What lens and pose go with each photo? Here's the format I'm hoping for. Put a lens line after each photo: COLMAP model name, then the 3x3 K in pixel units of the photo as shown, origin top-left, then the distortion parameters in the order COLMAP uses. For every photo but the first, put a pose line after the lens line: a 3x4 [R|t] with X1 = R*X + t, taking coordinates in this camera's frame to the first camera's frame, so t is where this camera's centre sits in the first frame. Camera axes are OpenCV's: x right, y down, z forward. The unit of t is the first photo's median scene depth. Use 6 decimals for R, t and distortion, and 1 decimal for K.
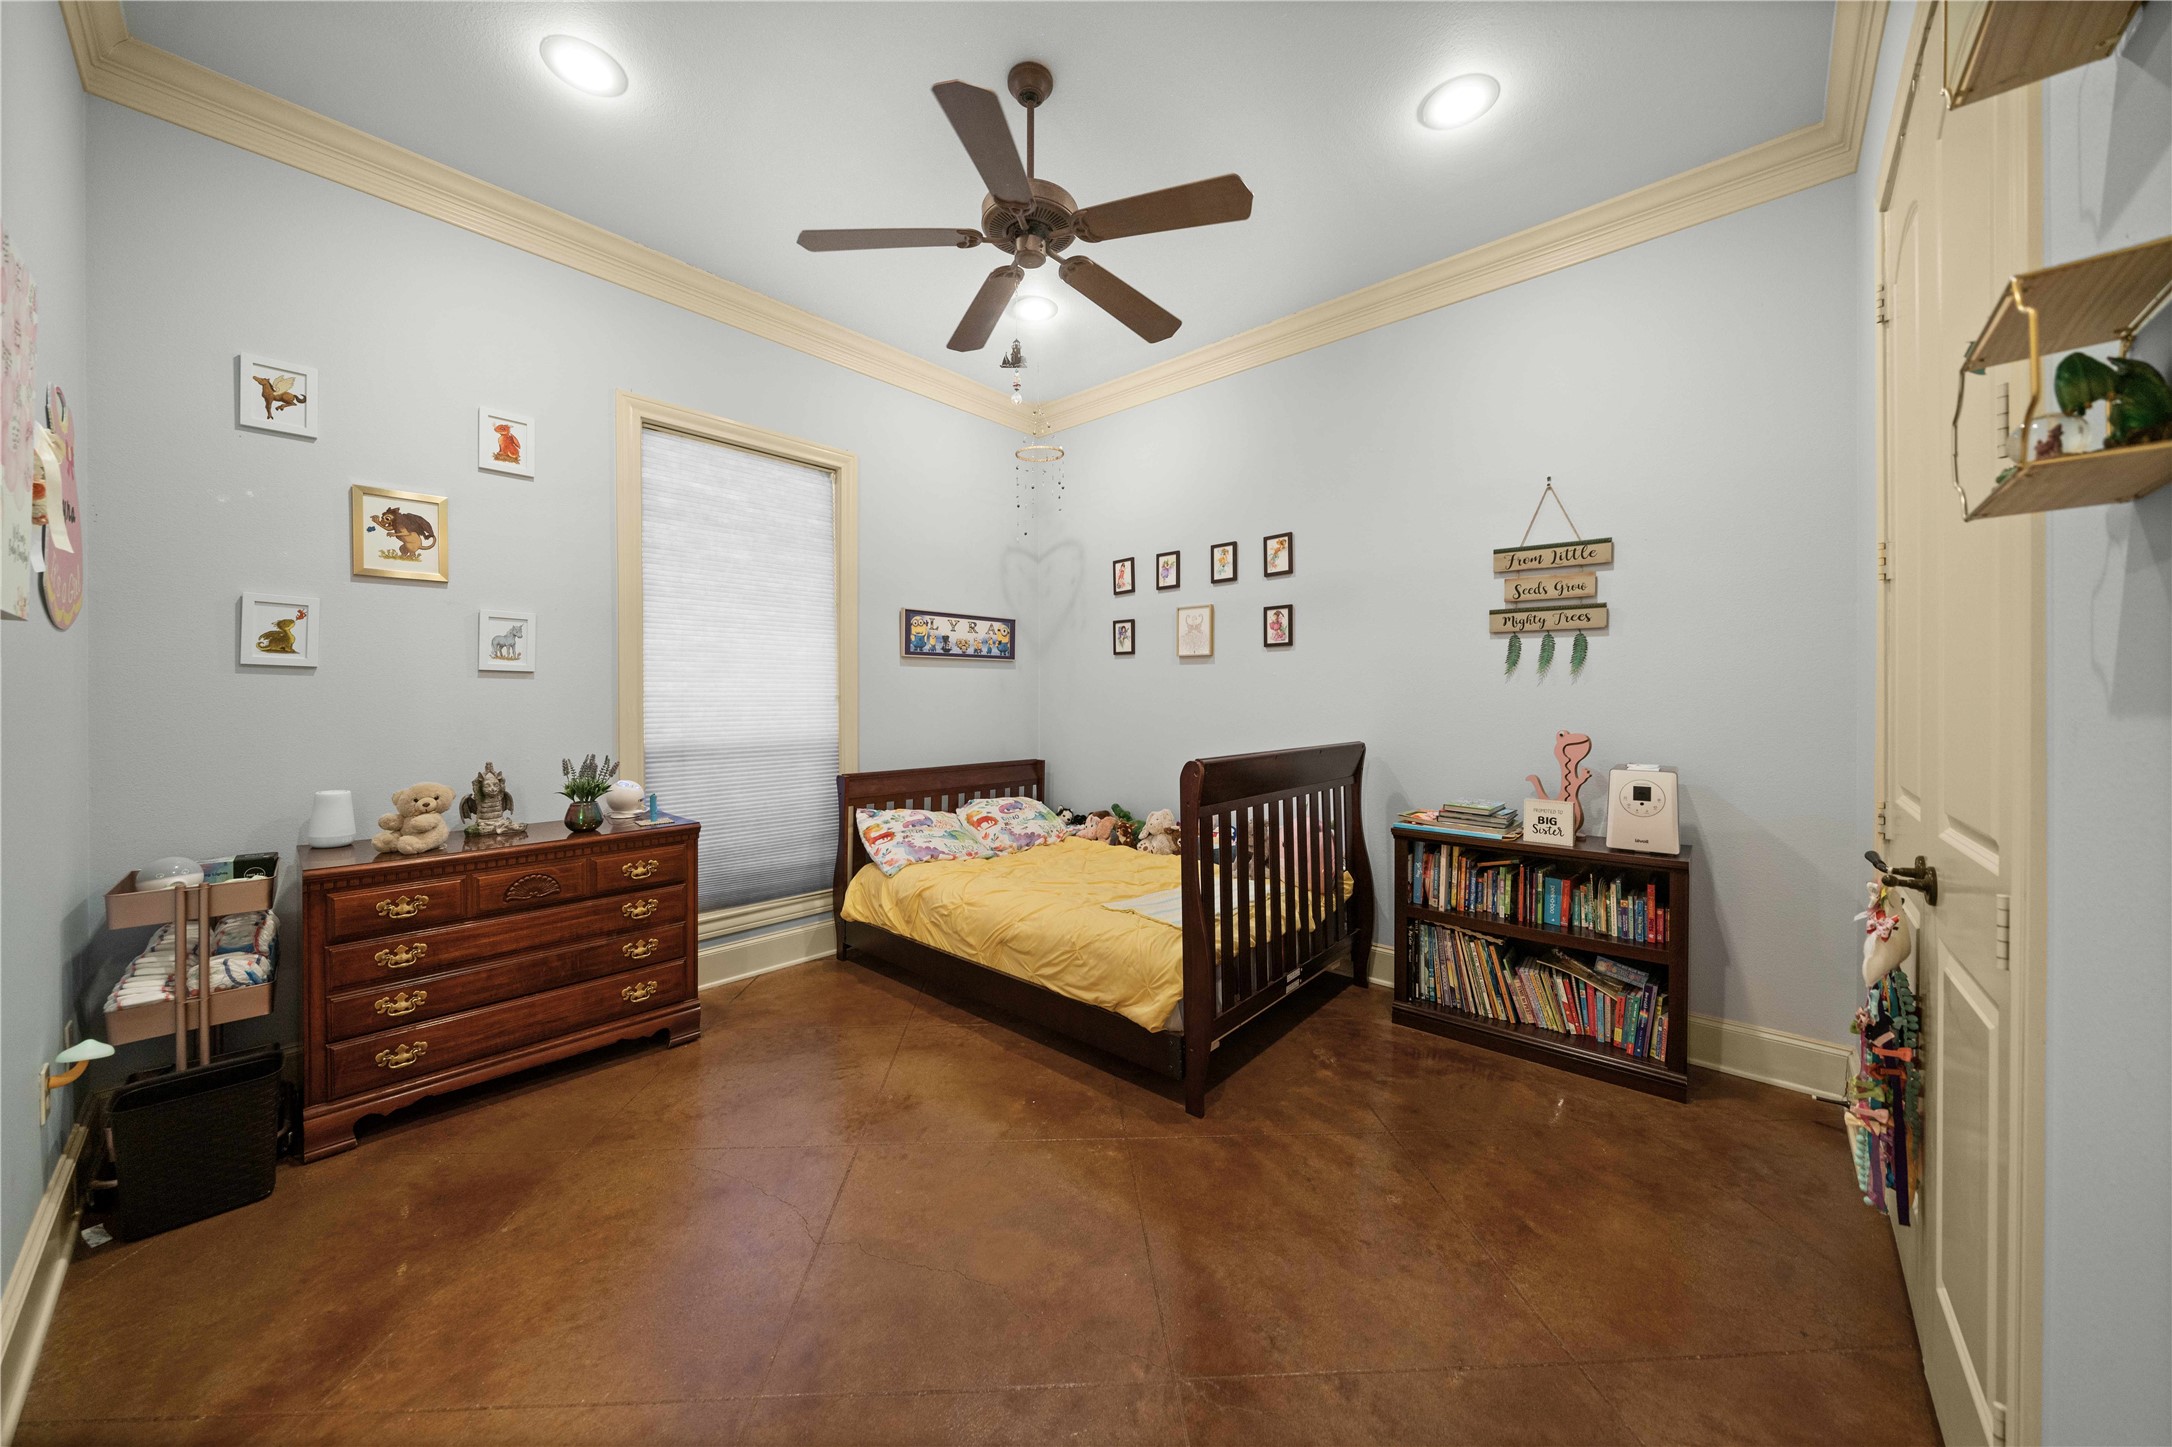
lens RADIAL K [[757.1, 0, 1086.3], [0, 757.1, 701.6], [0, 0, 1]] dist [0.000726, -0.000044]
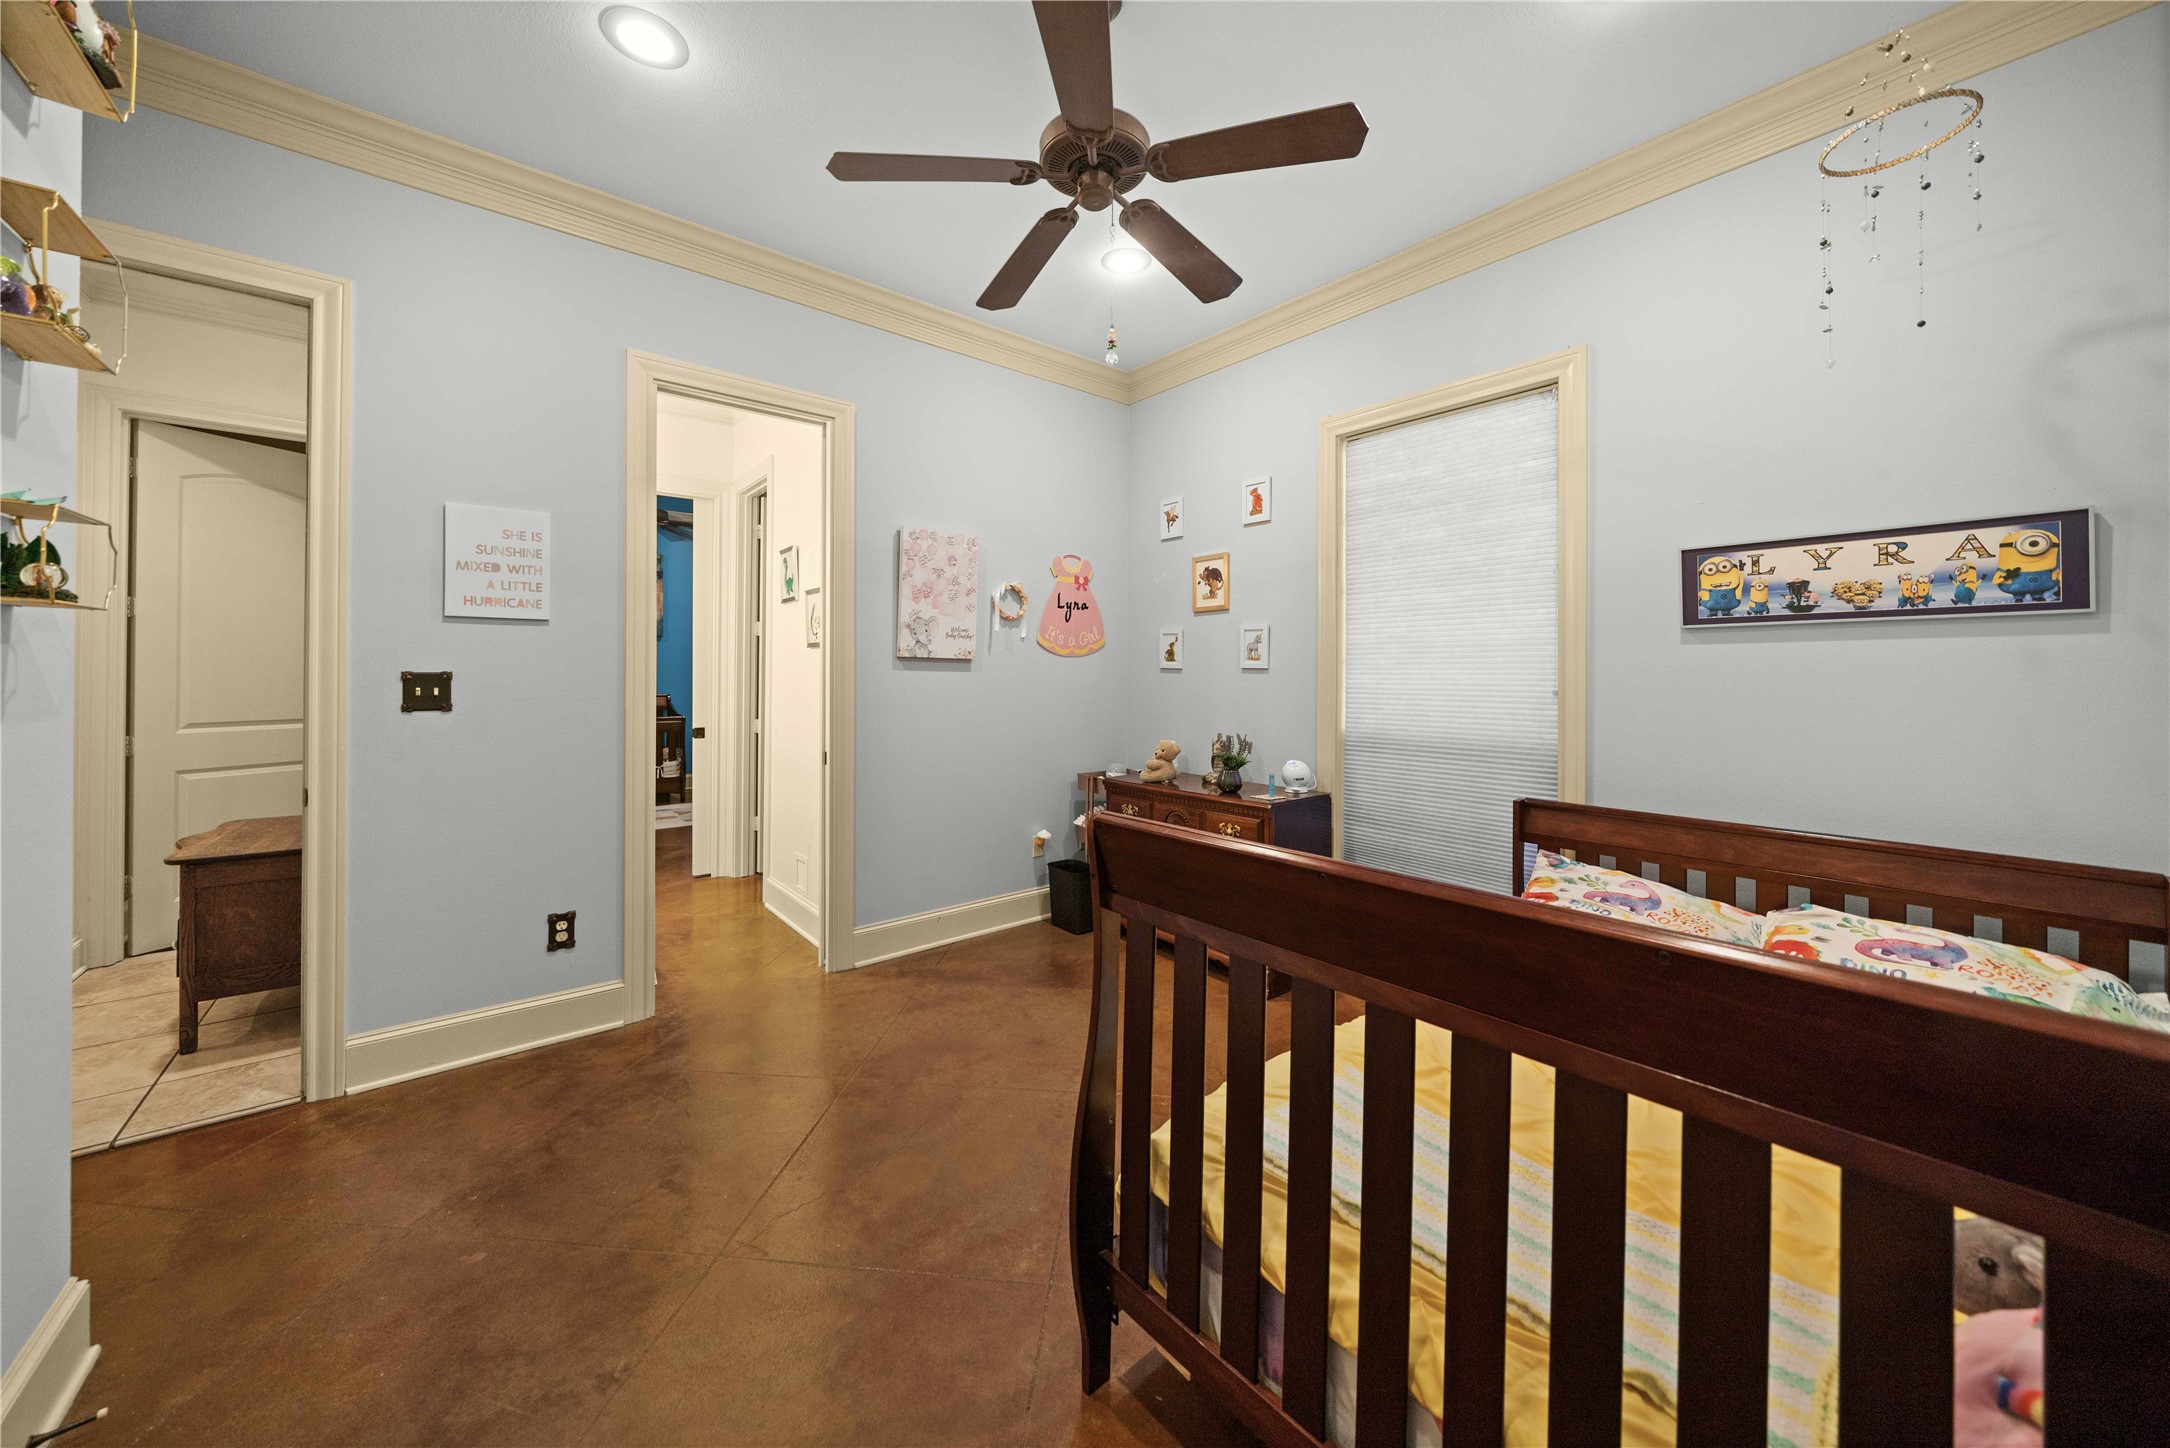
lens RADIAL K [[756.4, 0, 1088.3], [0, 756.4, 685.8], [0, 0, 1]] dist [0.000726, -0.000044]
pose [[-0.141733, 0.002842, -0.989901, 0.421126], [-0.020218, 0.999779, 0.005765, -0.007735], [0.989698, 0.020831, -0.141645, 0.614457]]
